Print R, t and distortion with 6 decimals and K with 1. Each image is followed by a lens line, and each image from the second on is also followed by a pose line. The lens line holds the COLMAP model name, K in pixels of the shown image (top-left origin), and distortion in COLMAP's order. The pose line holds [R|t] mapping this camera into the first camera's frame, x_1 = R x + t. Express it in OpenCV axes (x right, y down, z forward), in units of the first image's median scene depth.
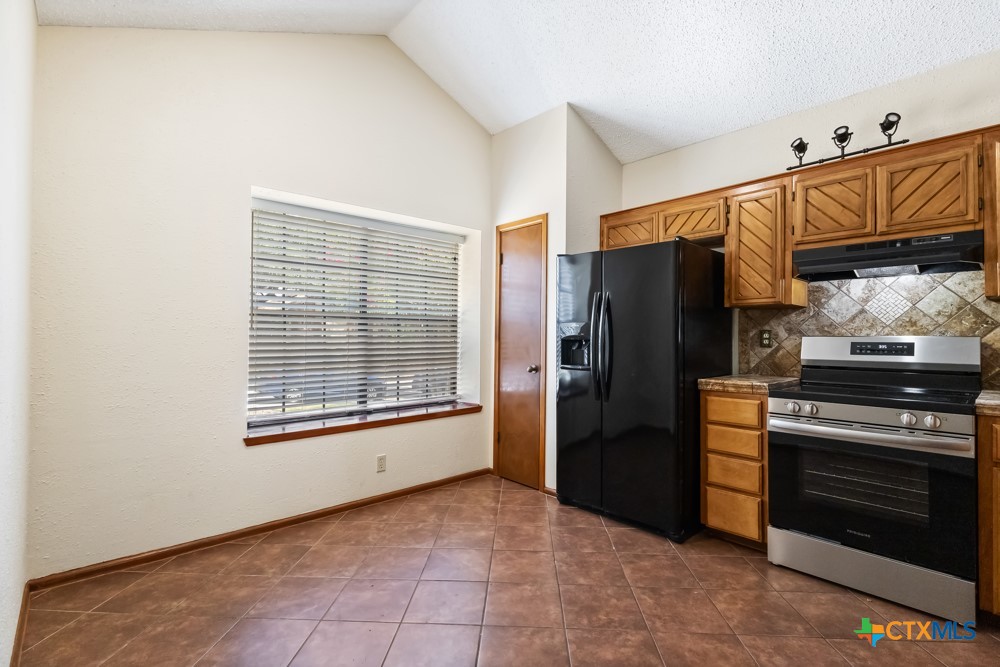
lens RADIAL K [[473.4, 0, 504.2], [0, 473.4, 334.5], [0, 0, 1]] dist [0.016062, 0.000096]
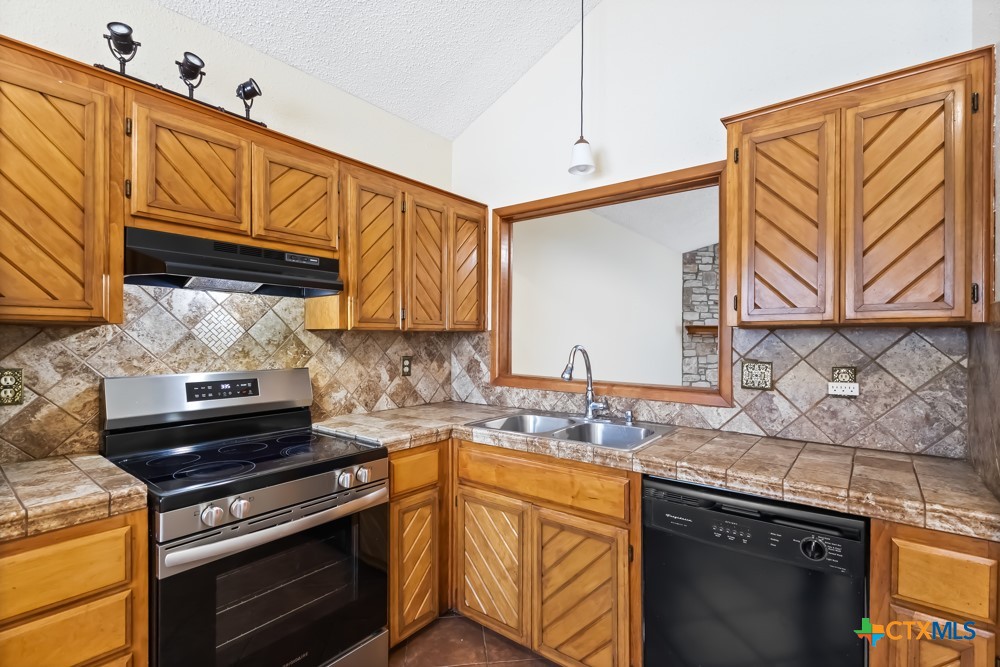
lens RADIAL K [[473.4, 0, 497.4], [0, 473.4, 338.7], [0, 0, 1]] dist [0.016062, 0.000096]
pose [[-0.134747, -0.007220, 0.990854, 0.003947], [-0.012514, 0.999906, 0.005584, -0.055822], [-0.990801, -0.011647, -0.134825, 0.659306]]
